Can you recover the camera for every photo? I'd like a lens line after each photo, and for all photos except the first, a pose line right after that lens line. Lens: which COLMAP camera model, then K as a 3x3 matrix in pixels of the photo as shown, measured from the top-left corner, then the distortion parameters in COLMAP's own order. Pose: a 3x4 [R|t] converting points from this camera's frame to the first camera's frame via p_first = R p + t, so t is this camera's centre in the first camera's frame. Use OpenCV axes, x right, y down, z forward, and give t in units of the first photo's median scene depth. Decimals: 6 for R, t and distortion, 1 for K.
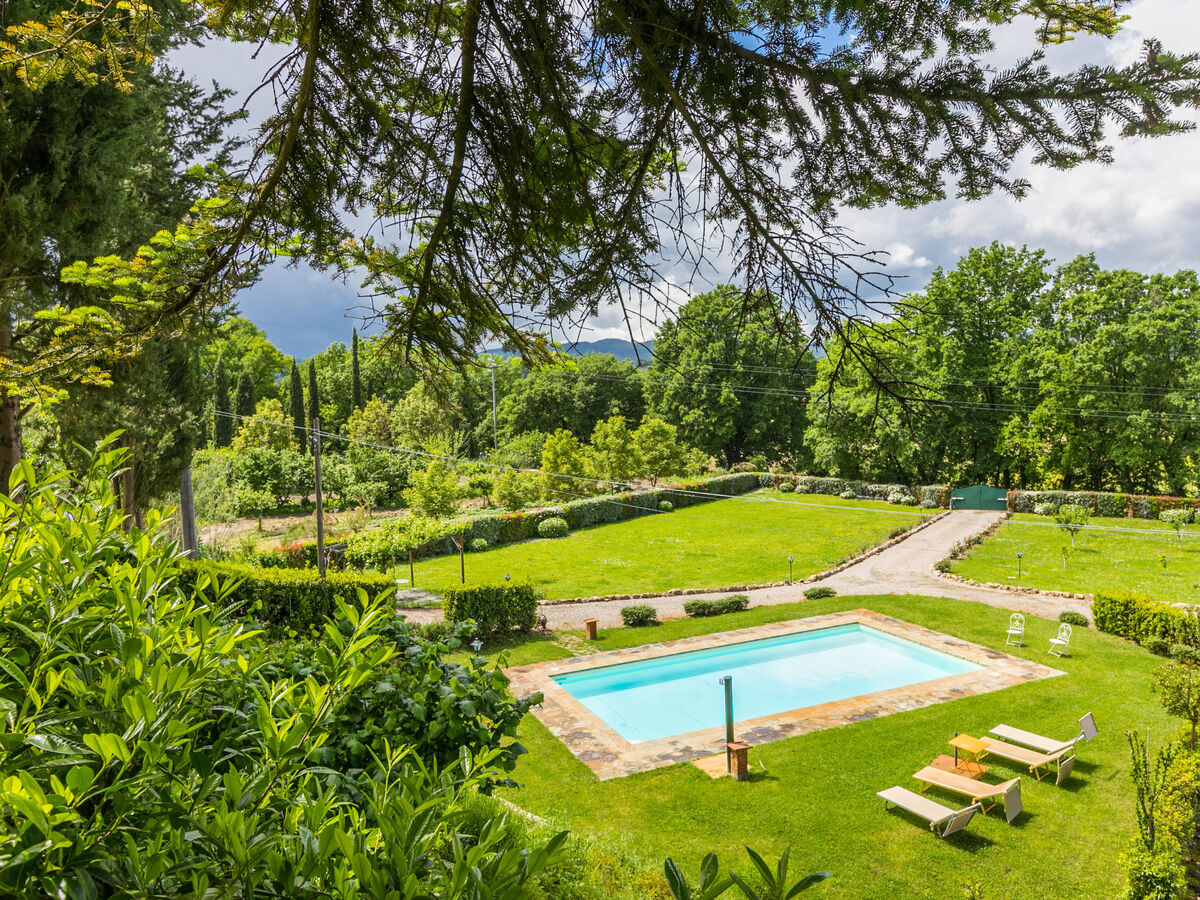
lens RADIAL K [[870.4, 0, 600.0], [0, 870.4, 450.0], [0, 0, 1]] dist [0.004762, 0.002351]
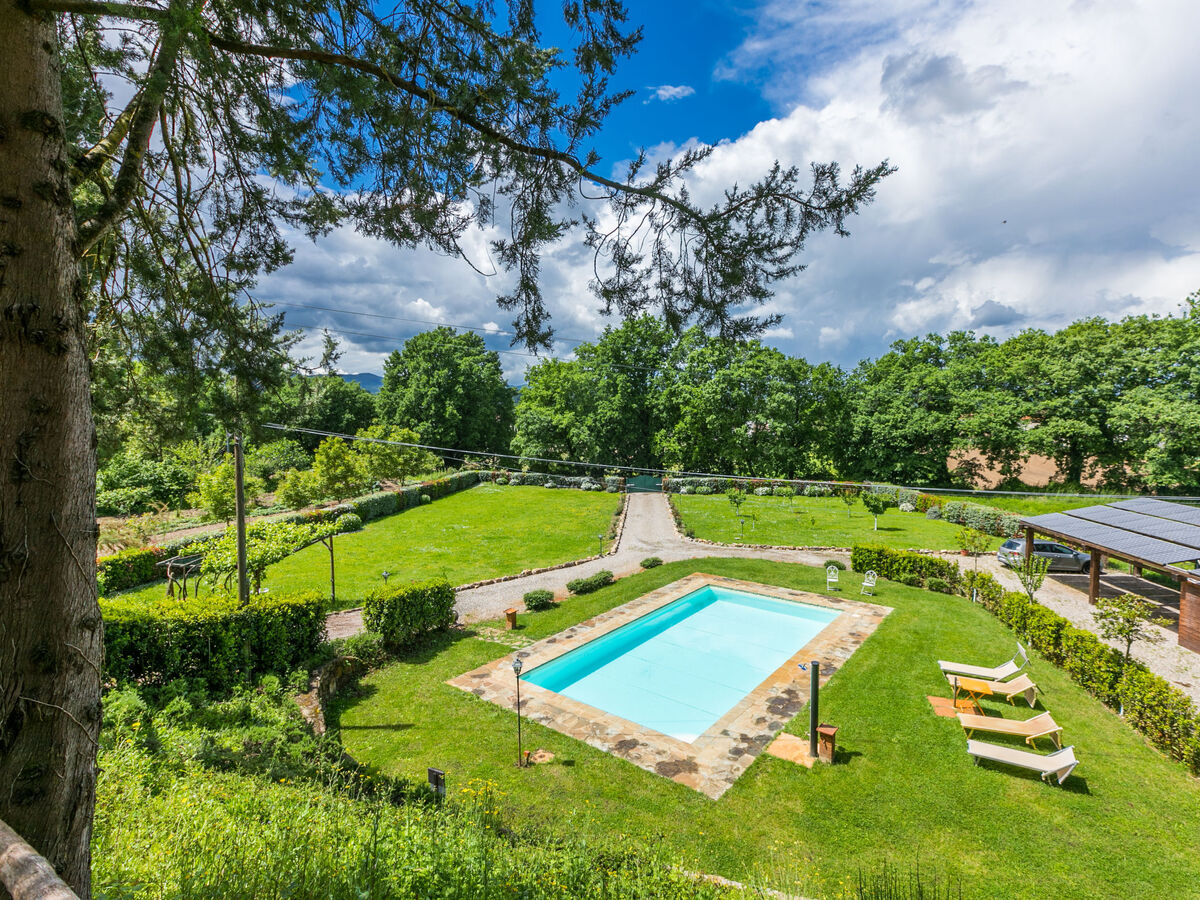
lens RADIAL K [[608.6, 0, 597.1], [0, 608.6, 452.4], [0, 0, 1]] dist [0.003726, 0.000883]
pose [[0.886049, -0.007199, 0.463537, -0.112016], [0.010202, 0.999940, -0.003972, 0.005013], [-0.463480, 0.008248, 0.886069, 0.136834]]
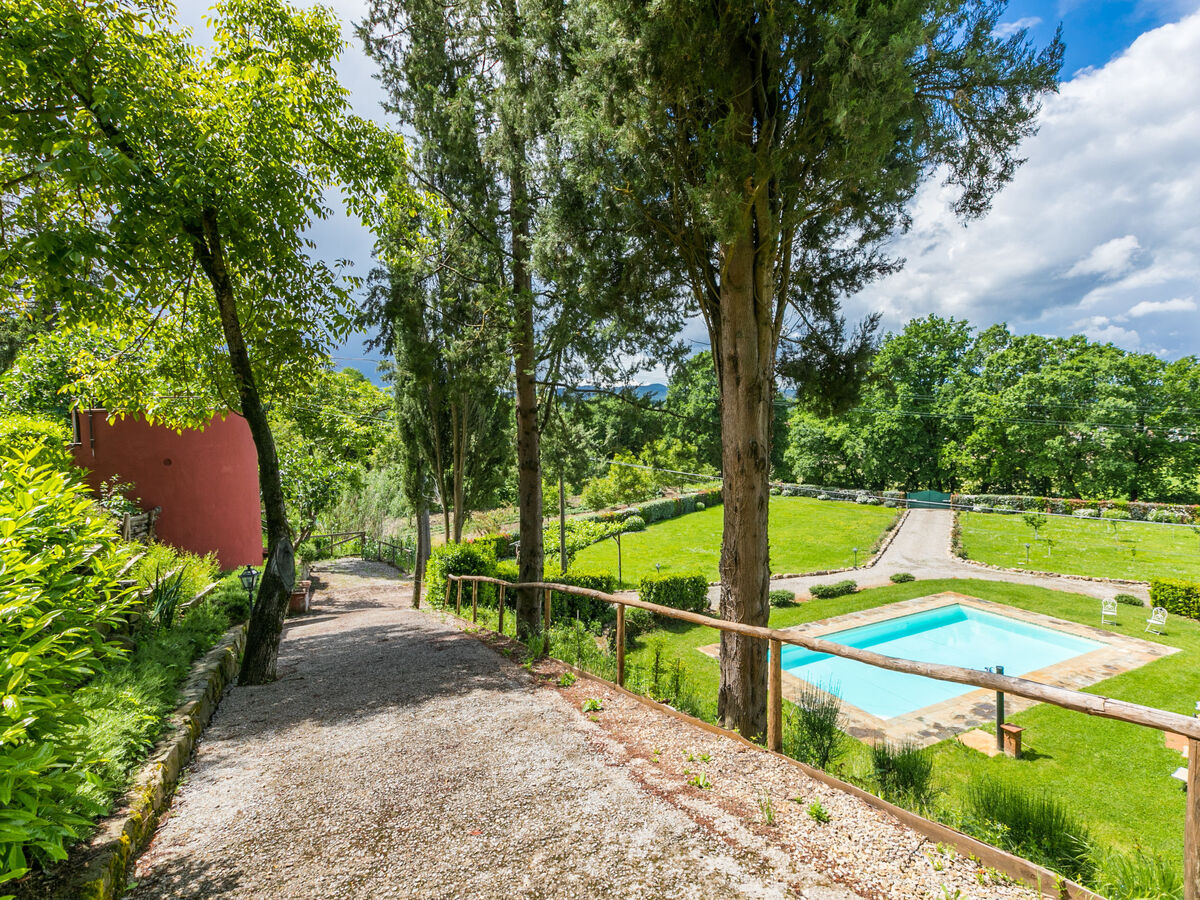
lens RADIAL K [[608.6, 0, 597.1], [0, 608.6, 452.4], [0, 0, 1]] dist [0.003726, 0.000883]
pose [[0.999711, 0.000424, 0.024037, -0.113176], [0.000013, 0.999835, -0.018157, -0.002423], [-0.024041, 0.018152, 0.999546, 0.056034]]
